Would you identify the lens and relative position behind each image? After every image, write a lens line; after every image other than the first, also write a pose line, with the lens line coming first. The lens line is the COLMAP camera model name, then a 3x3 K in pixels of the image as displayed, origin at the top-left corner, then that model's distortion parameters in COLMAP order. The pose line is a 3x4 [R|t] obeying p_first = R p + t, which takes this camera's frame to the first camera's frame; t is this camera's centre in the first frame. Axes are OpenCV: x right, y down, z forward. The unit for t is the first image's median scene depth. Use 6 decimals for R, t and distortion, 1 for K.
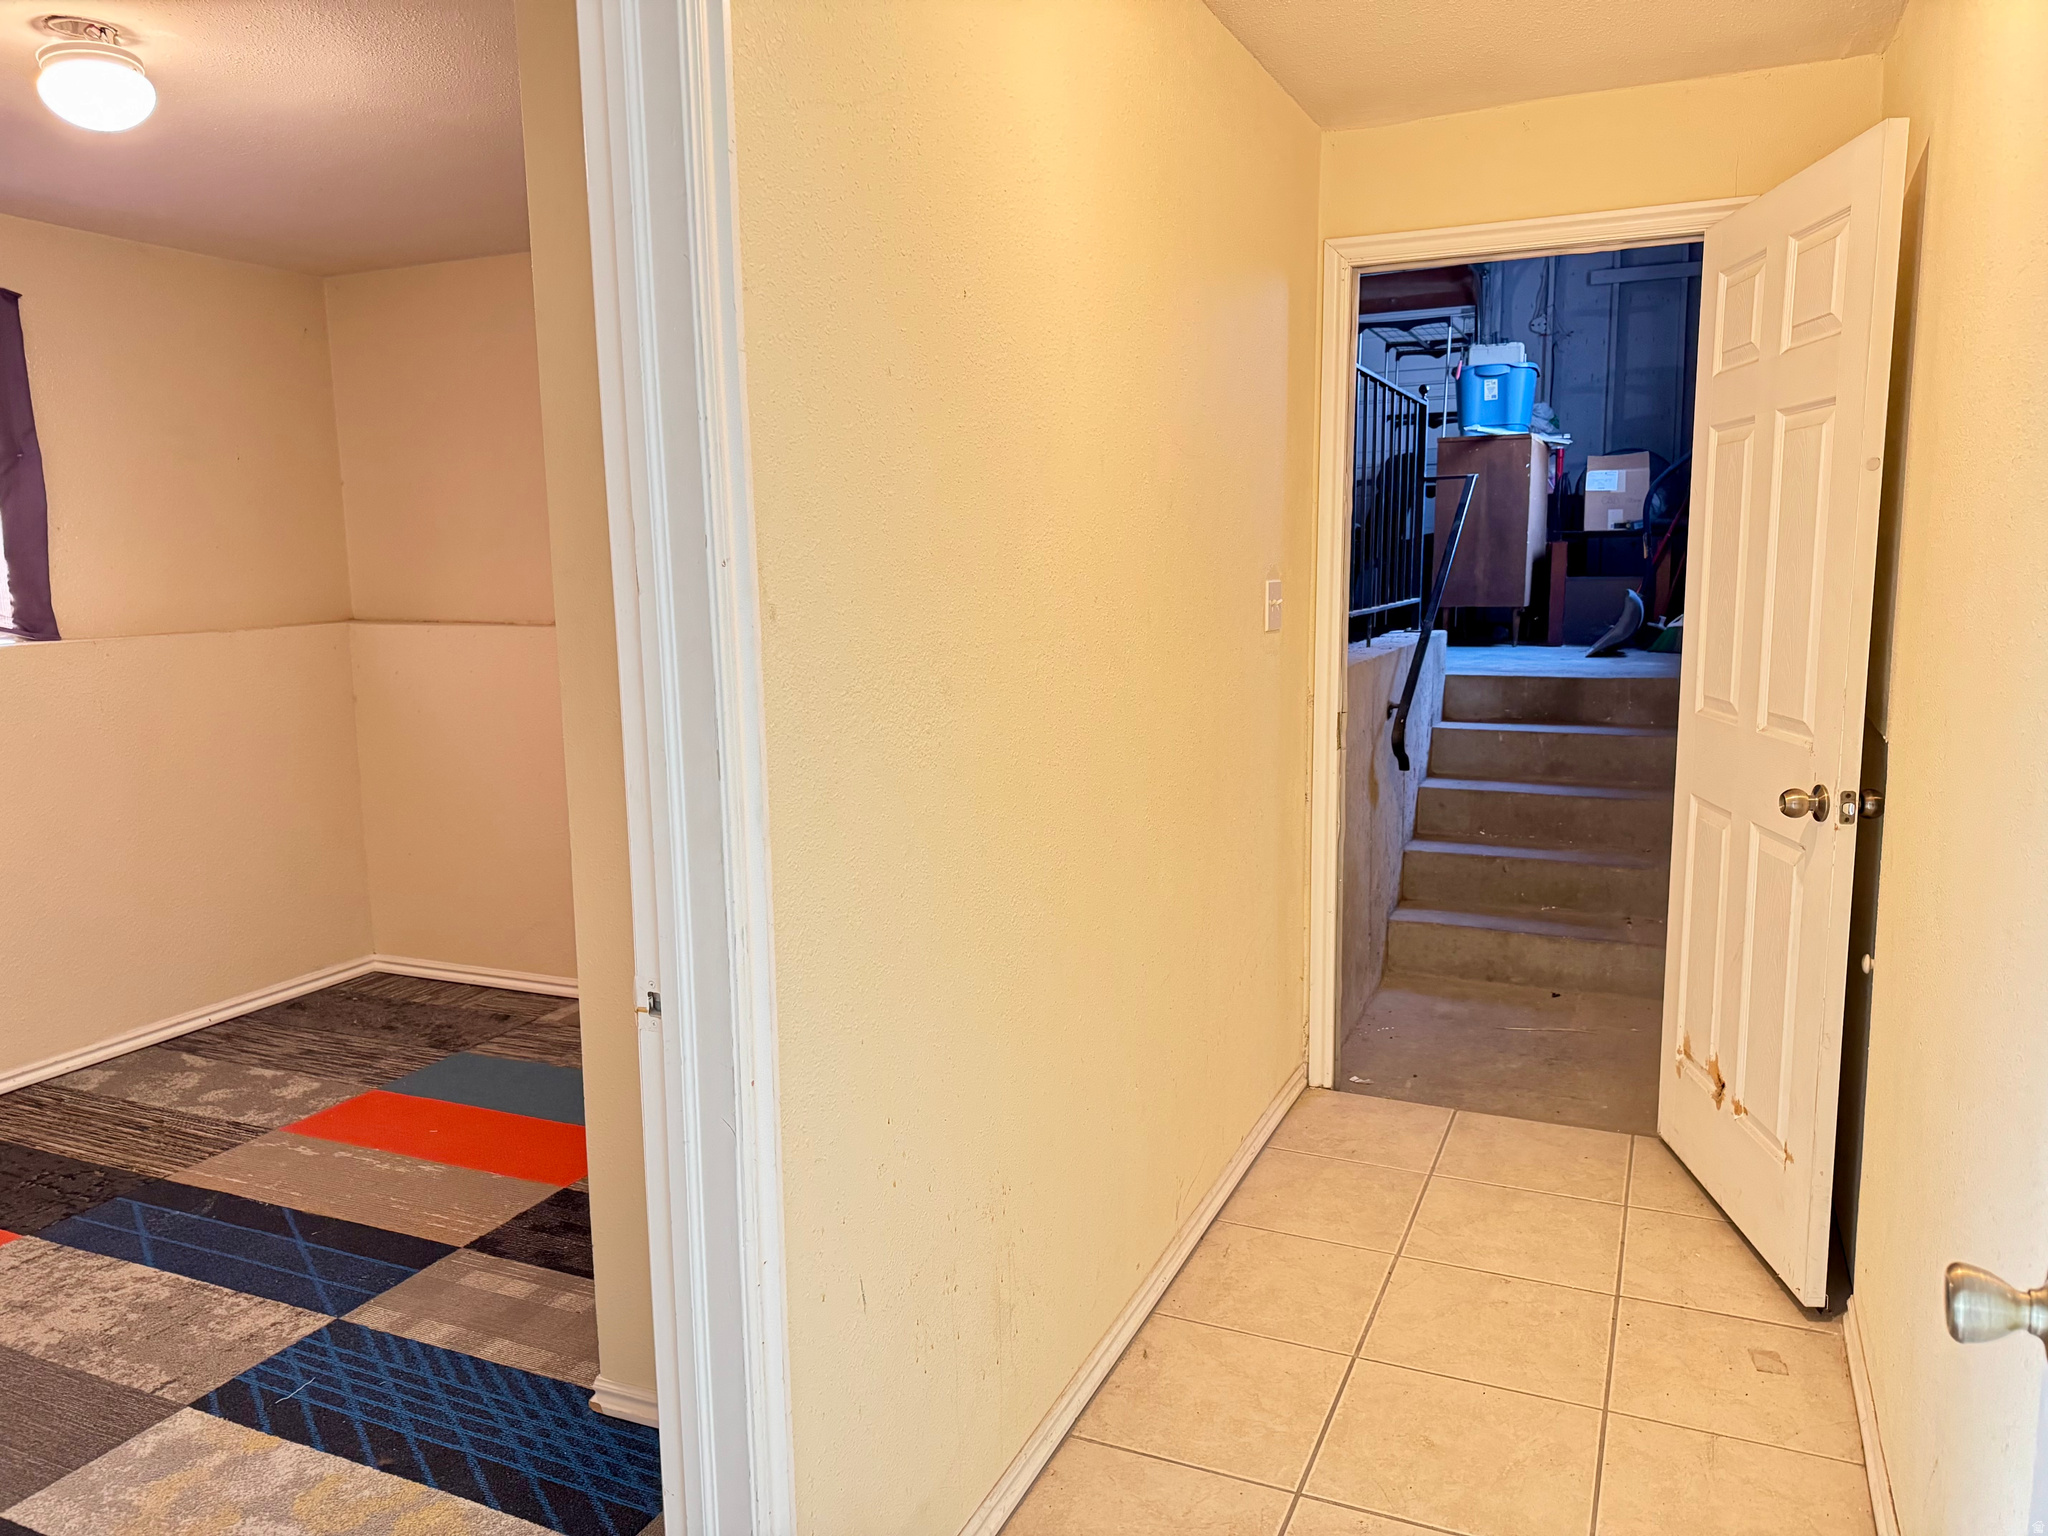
lens RADIAL K [[1461.2, 0, 1024.0], [0, 1461.2, 768.0], [0, 0, 1]] dist [0.000304, -0.000950]
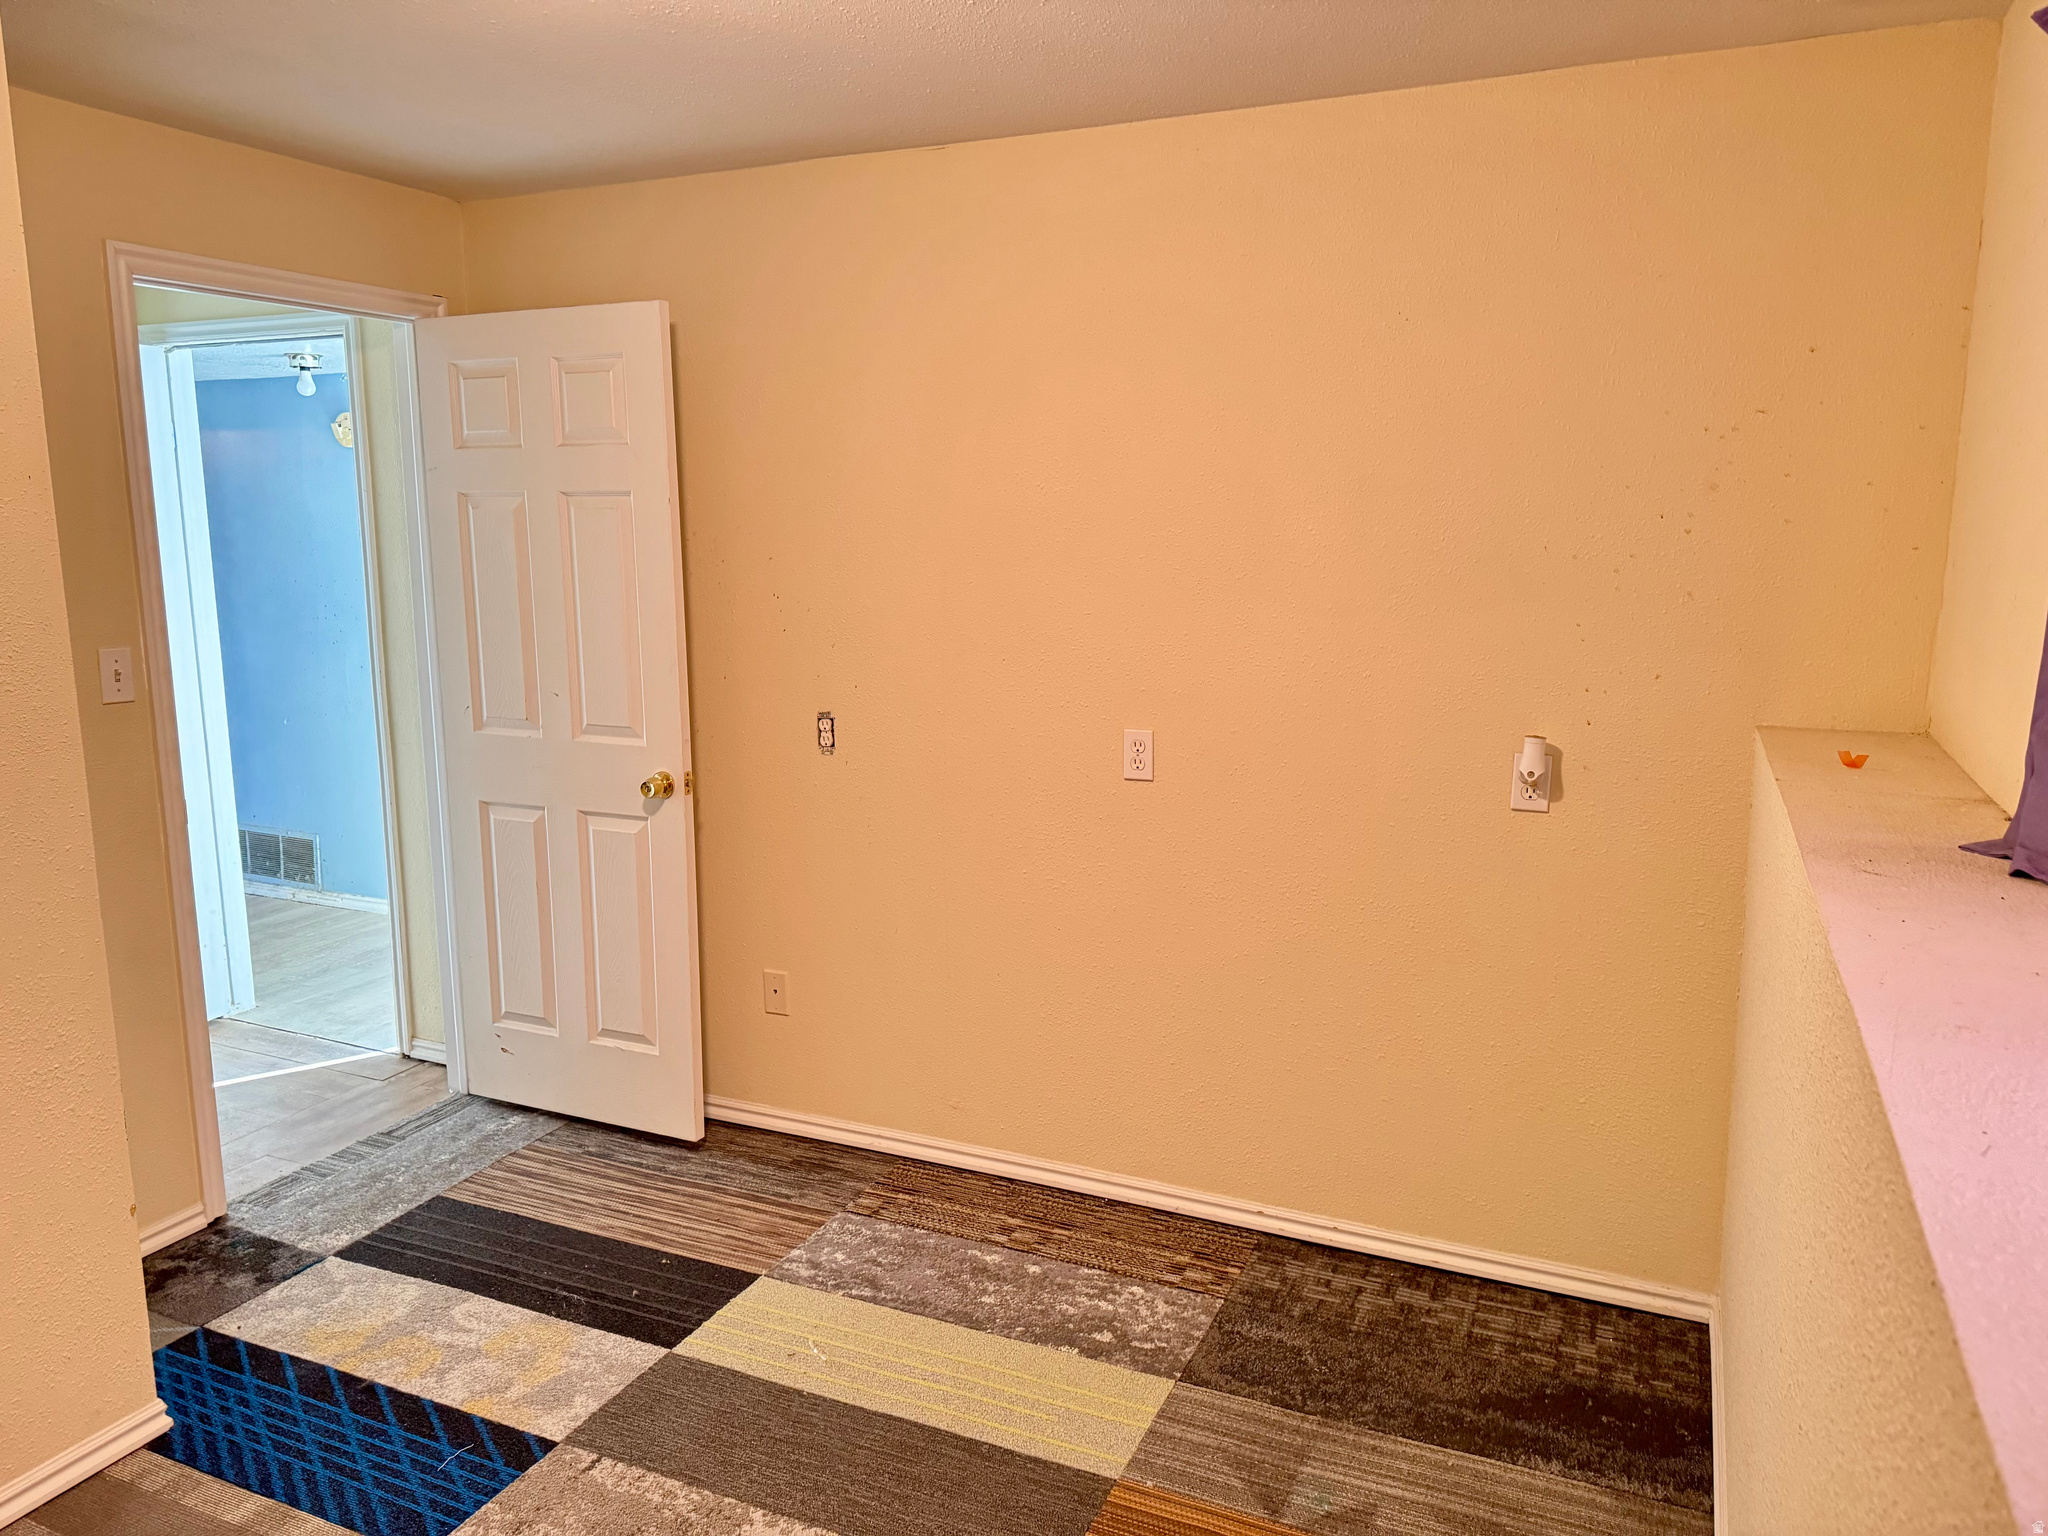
lens RADIAL K [[1438.3, 0, 1028.4], [0, 1438.3, 769.6], [0, 0, 1]] dist [0.060339, -0.072181]
pose [[-0.999776, 0.020111, 0.006587, -0.582879], [0.021162, 0.949251, 0.313806, -0.207350], [0.000058, 0.313875, -0.949464, 1.157127]]
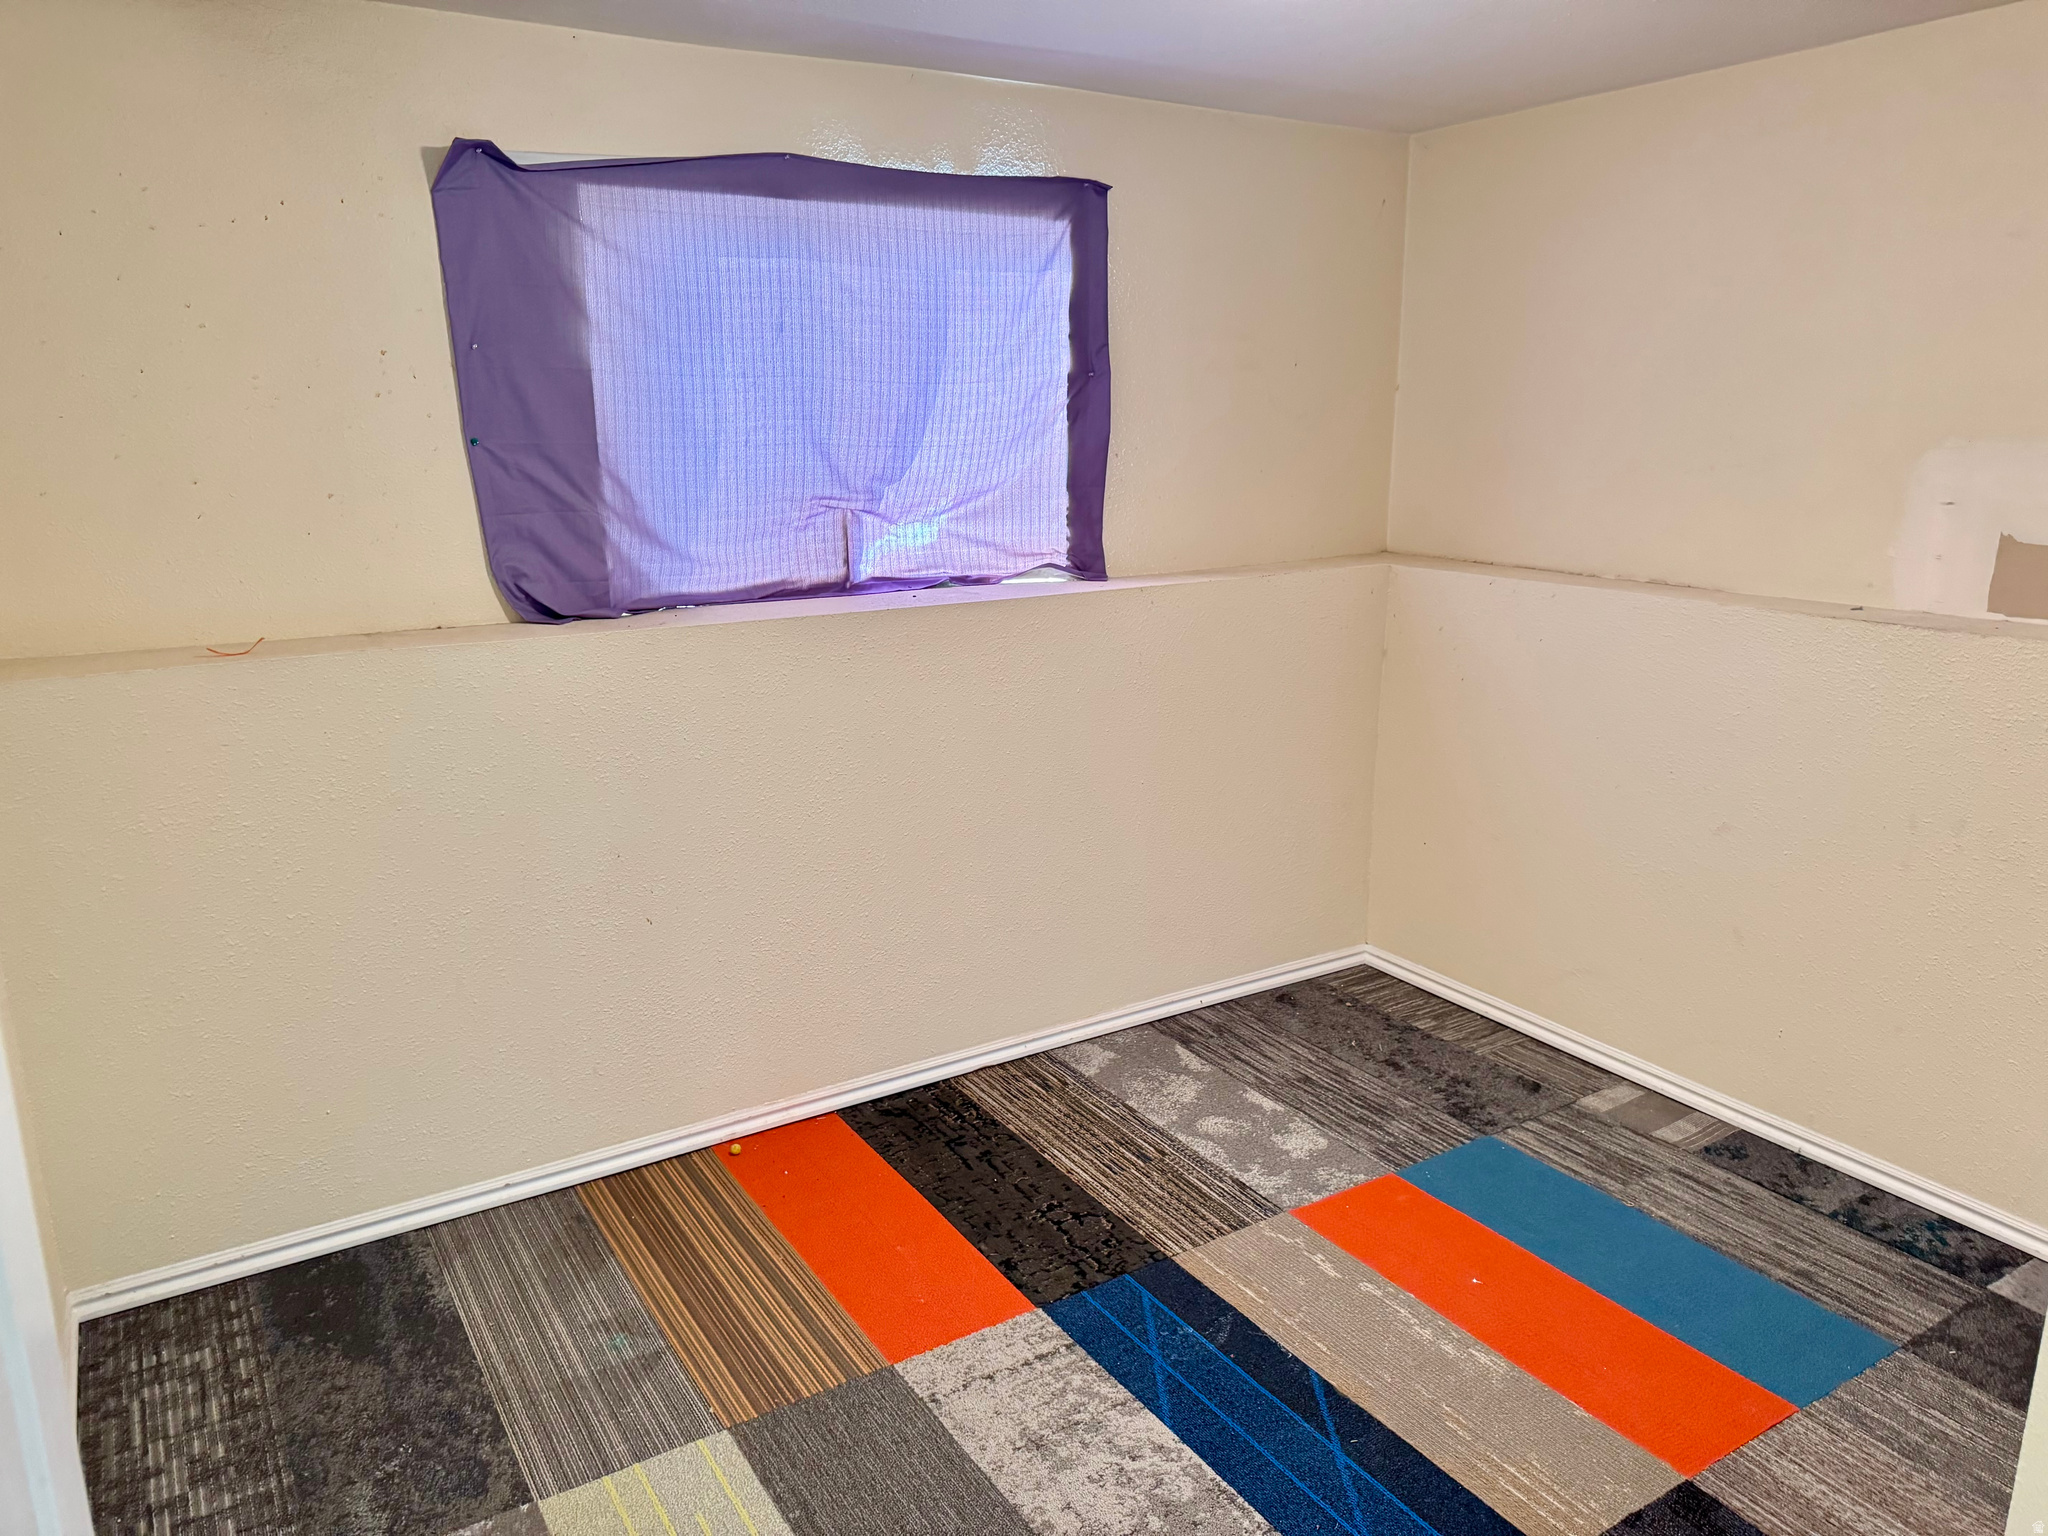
lens RADIAL K [[1438.3, 0, 1028.4], [0, 1438.3, 769.6], [0, 0, 1]] dist [0.060339, -0.072181]
pose [[0.830358, 0.147252, -0.537422, -0.215327], [-0.091894, 0.987434, 0.128571, -0.088299], [0.549601, -0.057374, 0.833455, 0.233059]]
